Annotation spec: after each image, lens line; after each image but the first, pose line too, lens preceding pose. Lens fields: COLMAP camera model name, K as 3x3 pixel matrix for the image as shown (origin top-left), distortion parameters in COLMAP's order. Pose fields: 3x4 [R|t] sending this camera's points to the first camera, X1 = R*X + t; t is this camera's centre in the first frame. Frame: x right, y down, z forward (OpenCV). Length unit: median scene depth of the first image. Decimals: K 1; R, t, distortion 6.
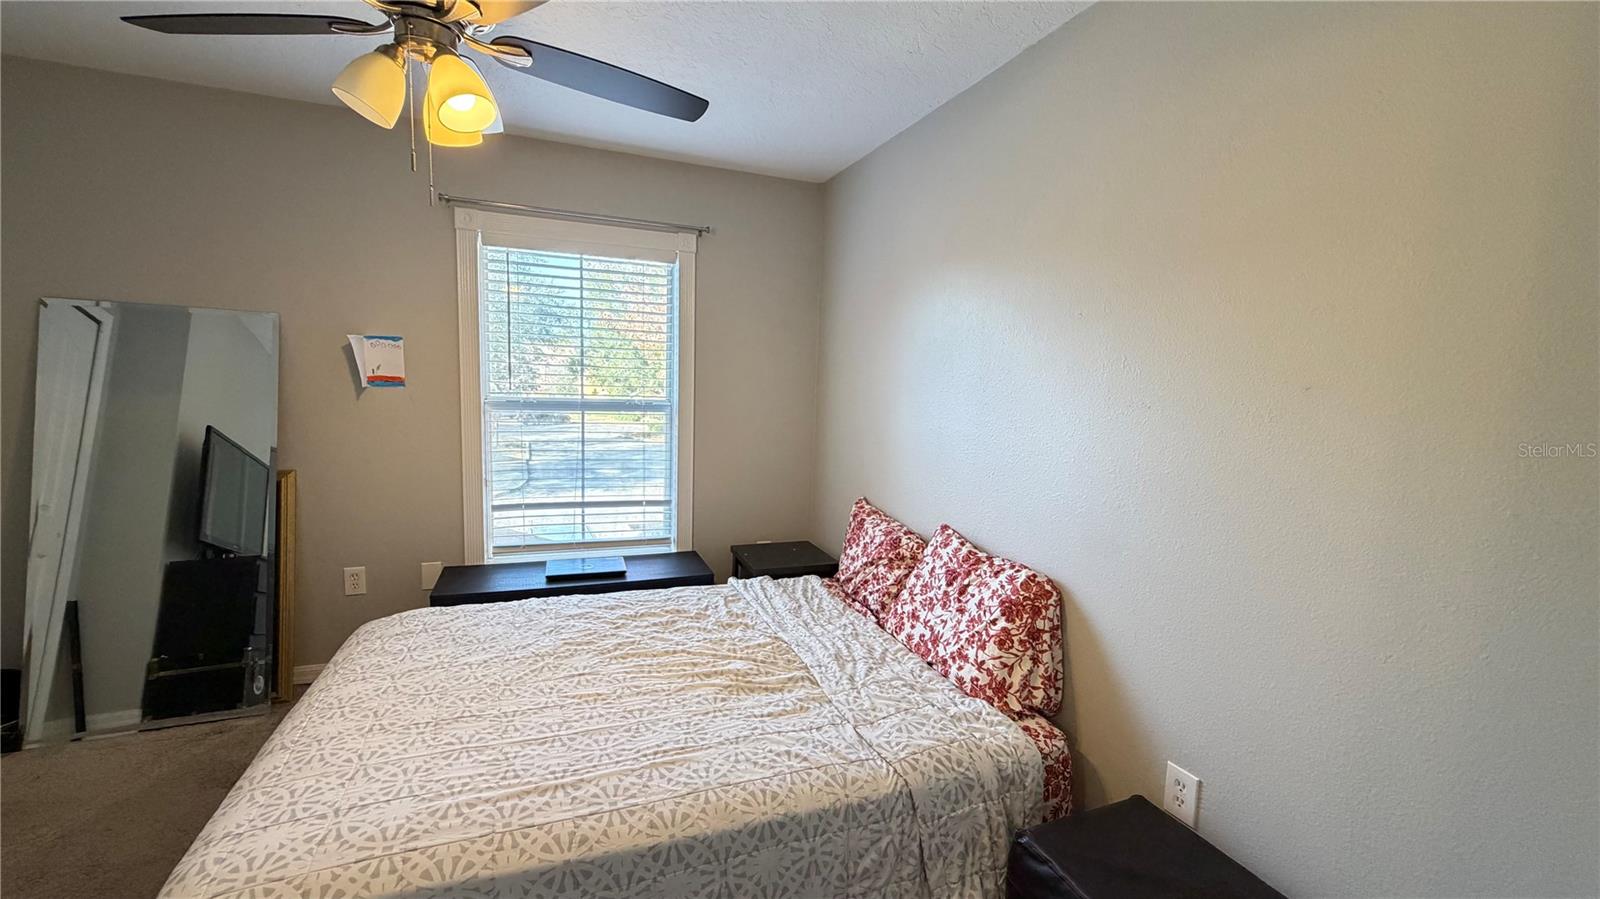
lens RADIAL K [[631.1, 0, 801.7], [0, 631.1, 449.0], [0, 0, 1]] dist [-0.000034, 0.000002]
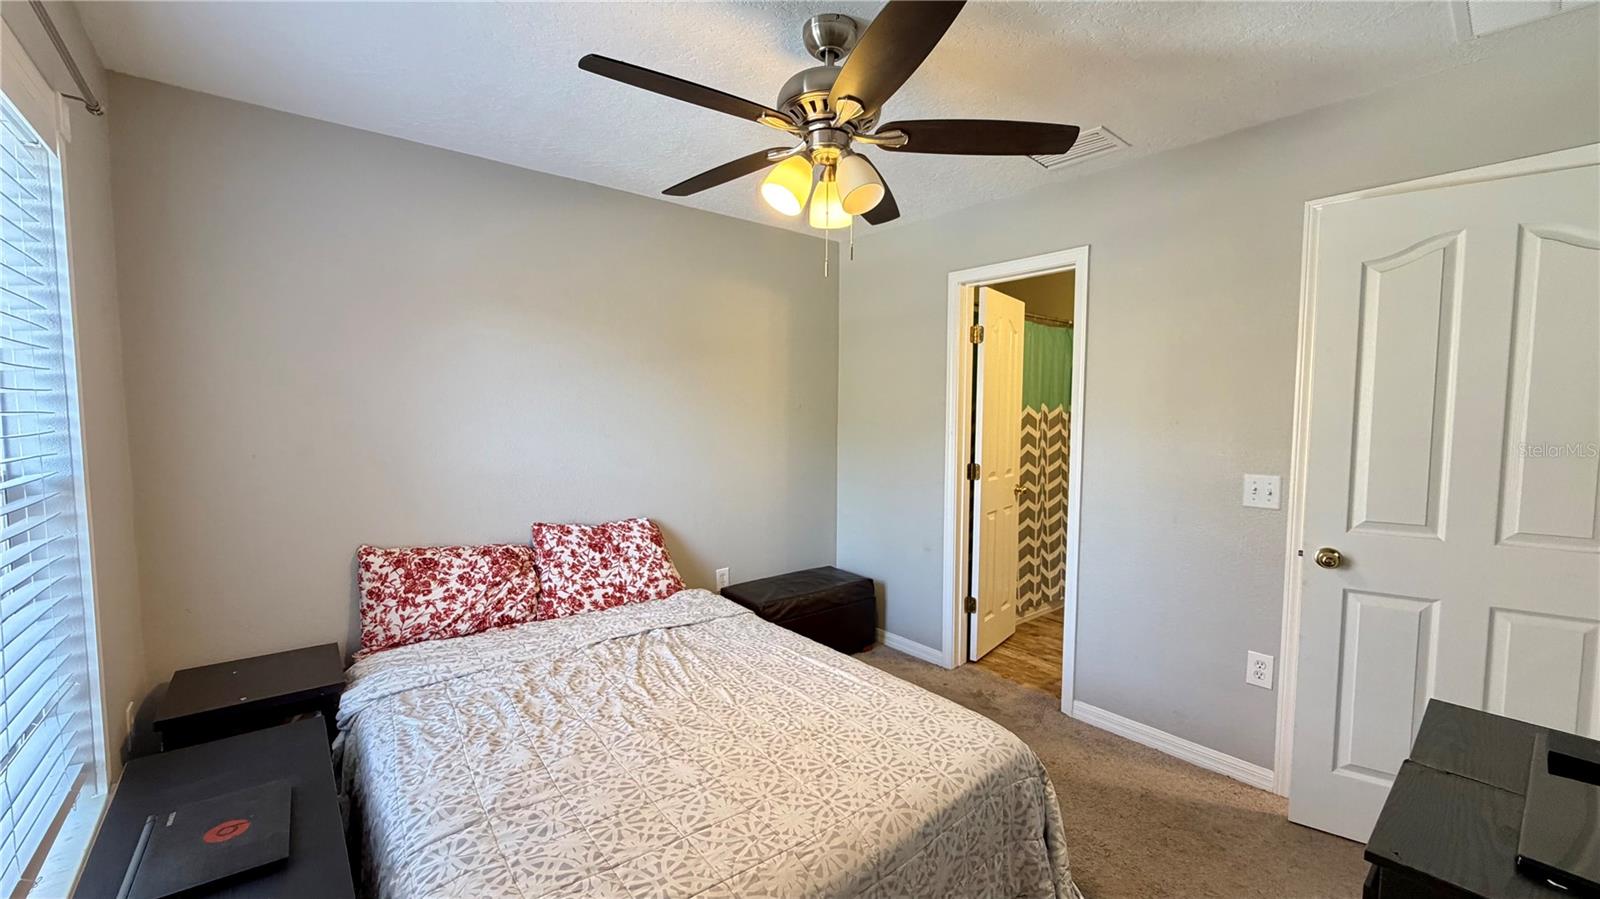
lens RADIAL K [[631.1, 0, 799.4], [0, 631.1, 452.1], [0, 0, 1]] dist [-0.000034, 0.000002]
pose [[-0.315347, -0.086608, 0.945016, -1.207082], [0.091690, 0.988387, 0.121179, -0.130118], [-0.944537, 0.124862, -0.303743, 1.006075]]
